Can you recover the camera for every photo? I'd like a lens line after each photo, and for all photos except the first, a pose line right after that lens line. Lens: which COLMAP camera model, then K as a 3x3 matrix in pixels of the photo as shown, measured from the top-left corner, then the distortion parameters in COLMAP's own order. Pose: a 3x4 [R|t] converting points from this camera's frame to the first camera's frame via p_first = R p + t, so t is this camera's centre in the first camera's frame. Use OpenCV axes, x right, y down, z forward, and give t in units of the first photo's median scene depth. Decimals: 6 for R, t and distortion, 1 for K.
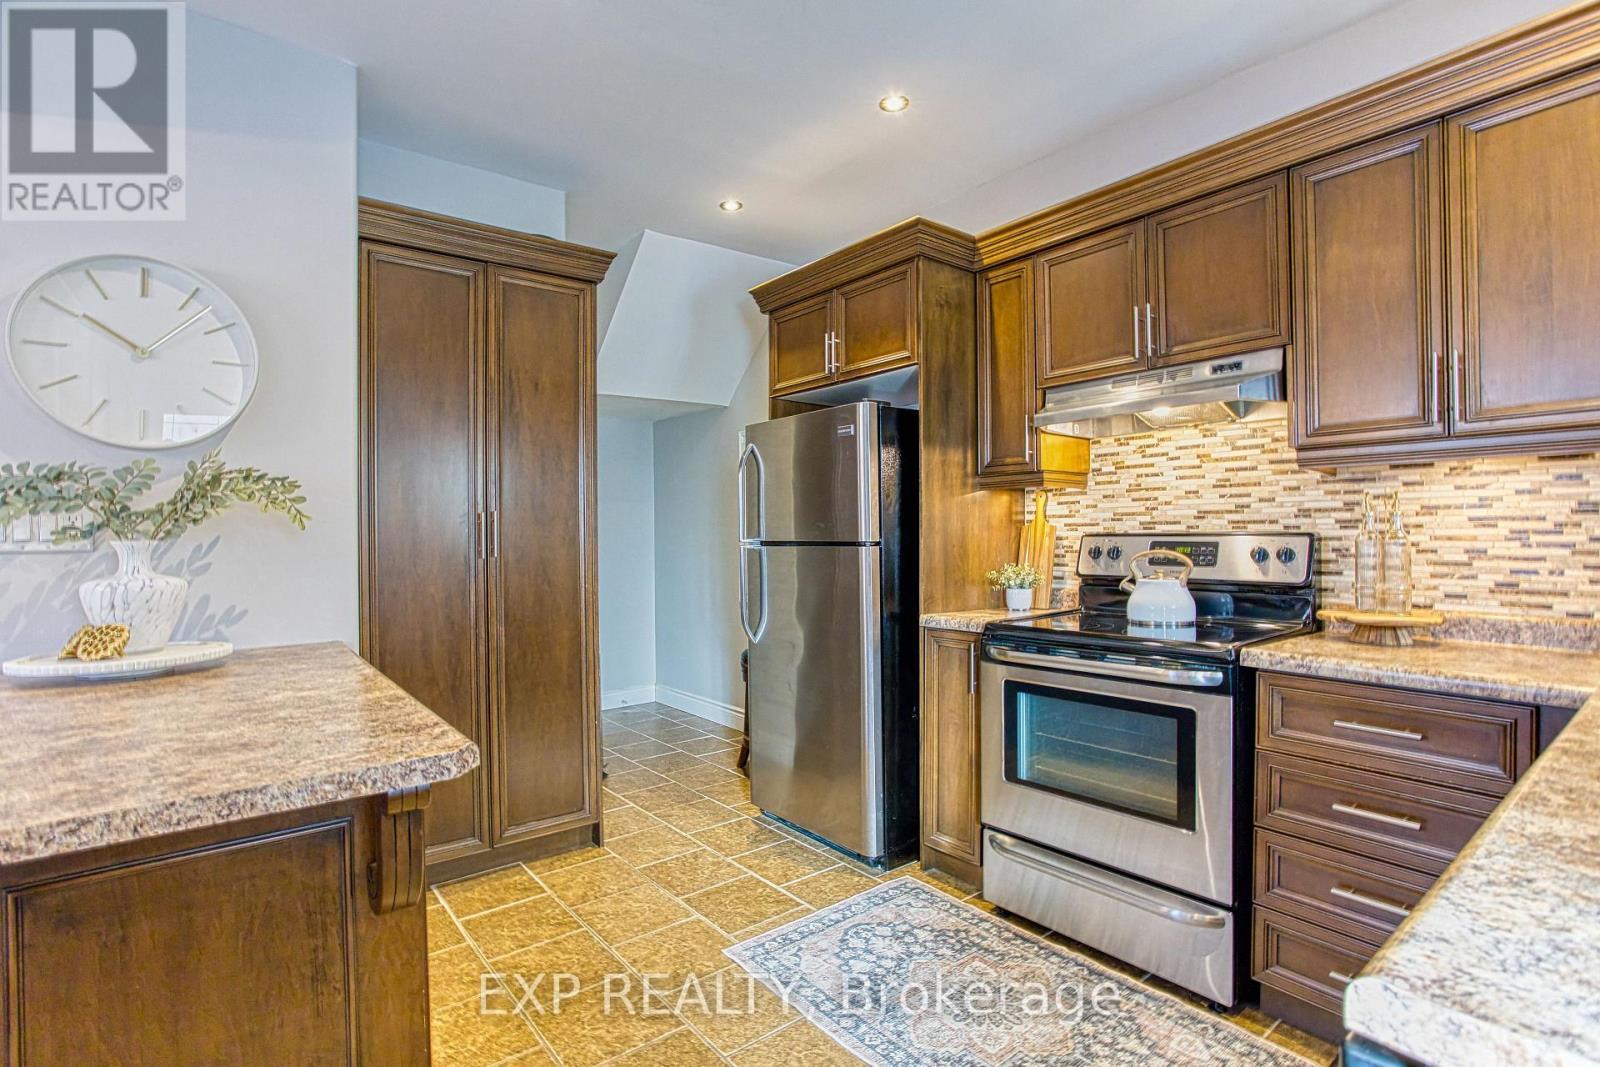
lens RADIAL K [[770.0, 0, 795.6], [0, 770.0, 530.8], [0, 0, 1]] dist [-0.056117, 0.024234]
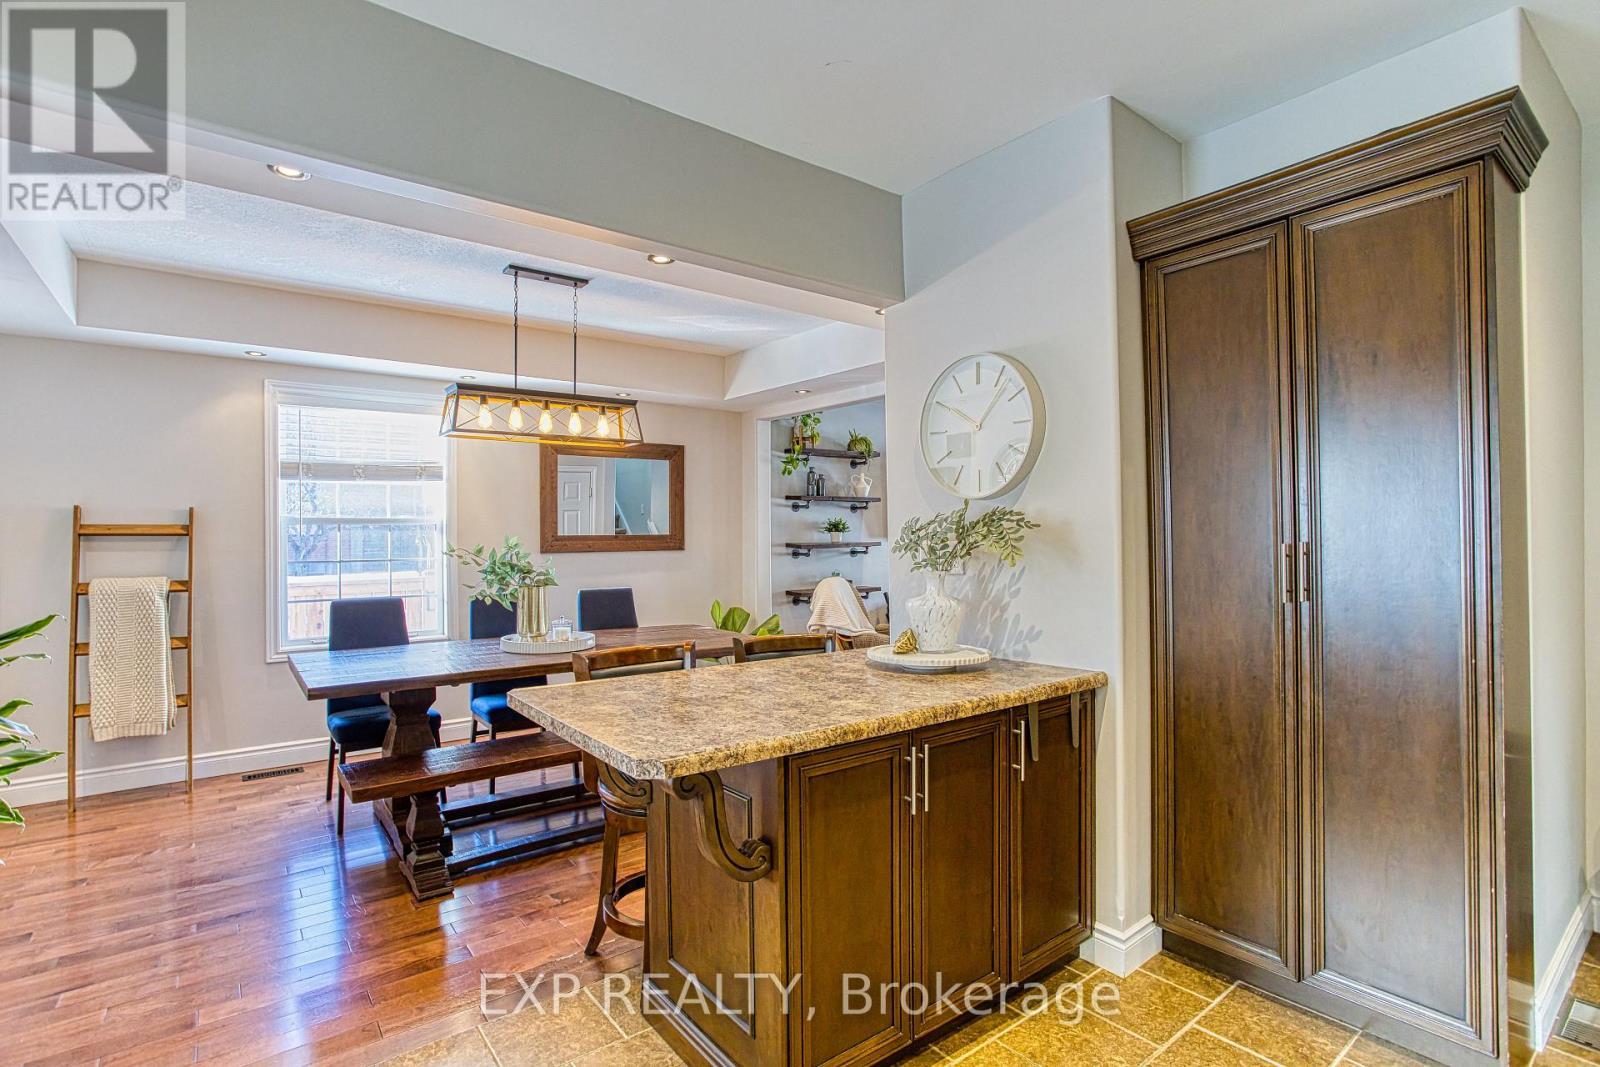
lens RADIAL K [[770.0, 0, 795.6], [0, 770.0, 530.8], [0, 0, 1]] dist [-0.056117, 0.024234]
pose [[-0.009412, 0.004911, -0.999944, 0.417655], [0.014999, 0.999876, 0.004770, -0.055691], [0.999843, -0.014954, -0.009484, 0.580775]]
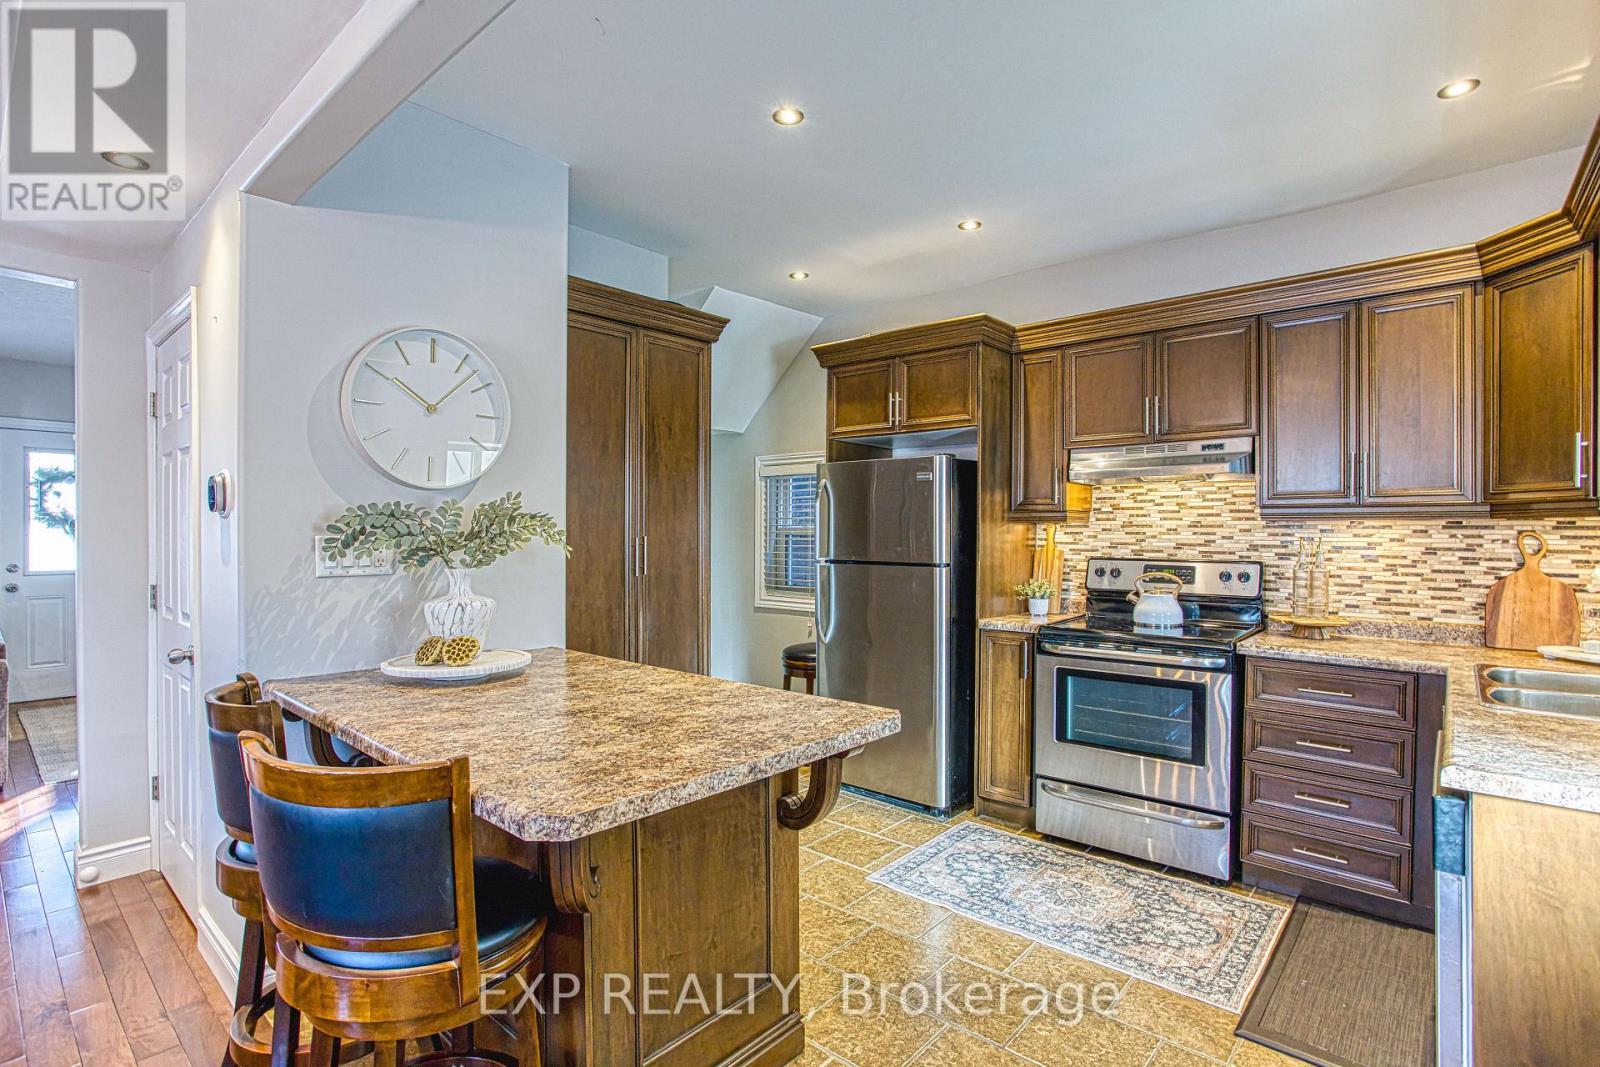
lens RADIAL K [[770.0, 0, 795.6], [0, 770.0, 530.8], [0, 0, 1]] dist [-0.056117, 0.024234]
pose [[0.983472, 0.013946, 0.180520, -0.437553], [-0.014632, 0.999890, 0.002469, -0.046111], [-0.180466, -0.005069, 0.983568, -0.257405]]
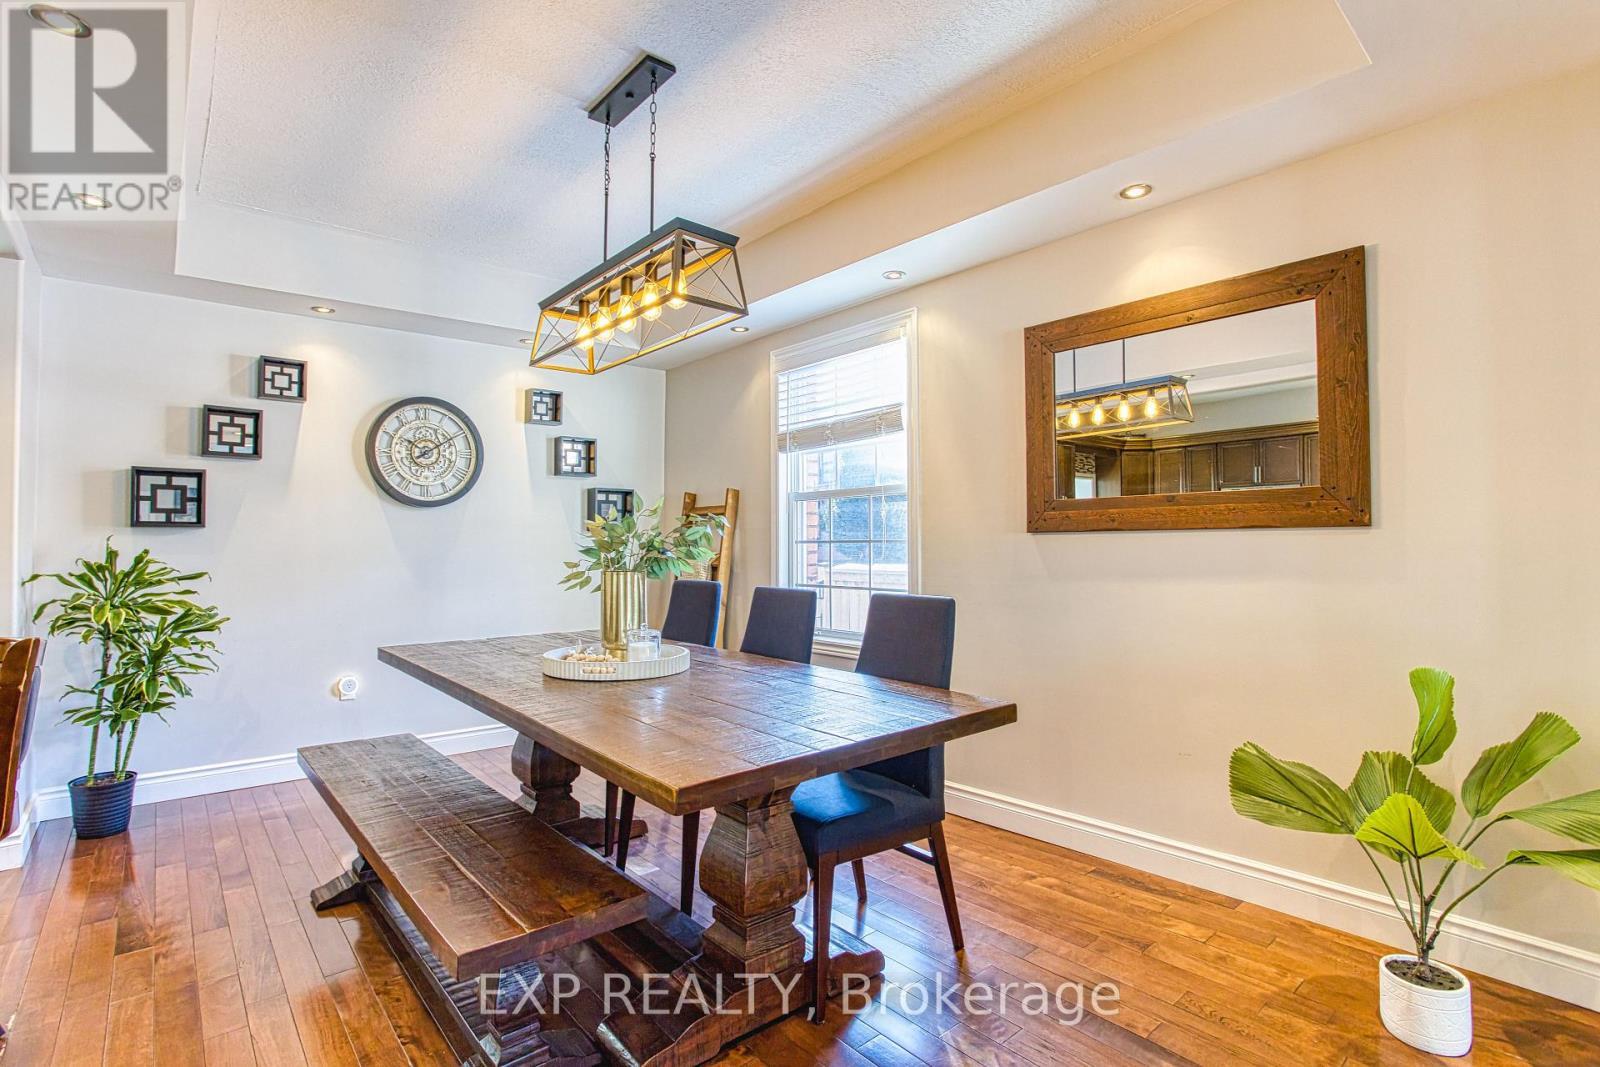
lens RADIAL K [[770.0, 0, 795.6], [0, 770.0, 530.8], [0, 0, 1]] dist [-0.056117, 0.024234]
pose [[-0.999232, 0.011477, -0.037469, -1.425590], [0.012500, 0.999552, -0.027177, 0.038265], [0.037140, -0.027625, -0.998928, 1.087291]]
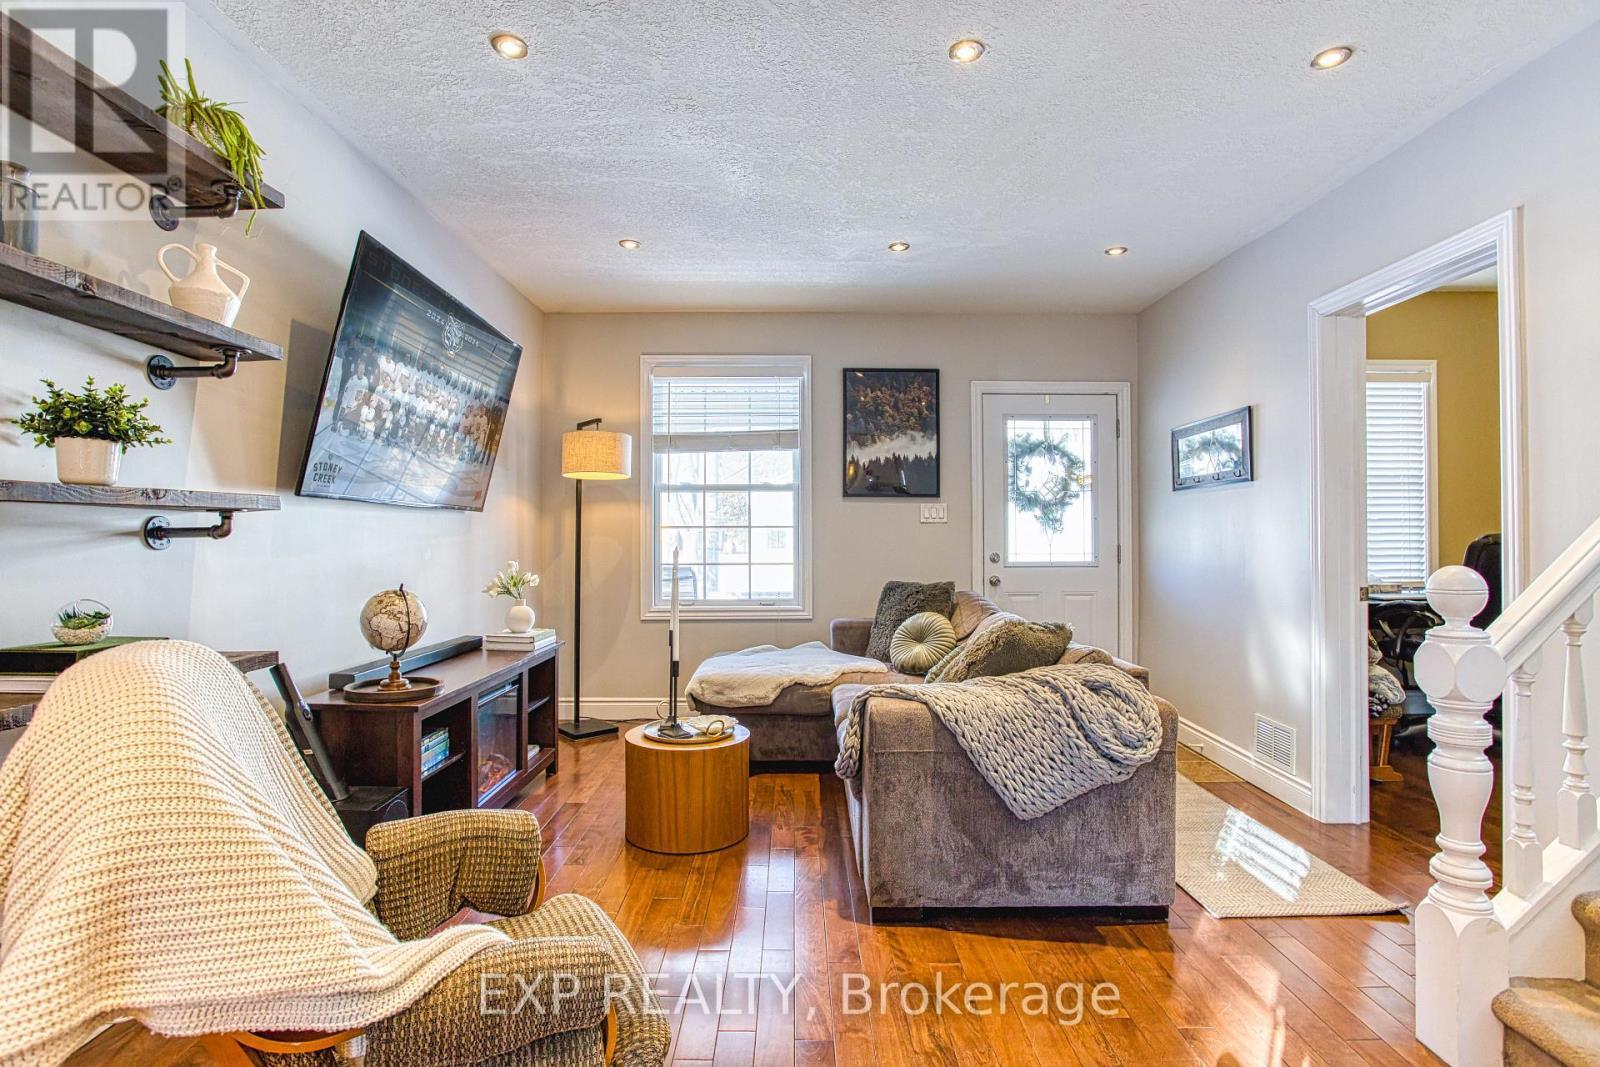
lens RADIAL K [[770.0, 0, 795.6], [0, 770.0, 530.8], [0, 0, 1]] dist [-0.056117, 0.024234]
pose [[0.786077, 0.003678, -0.618117, -1.610038], [-0.004182, 0.999991, 0.000632, 0.043775], [0.618114, 0.002088, 0.786086, 0.571762]]
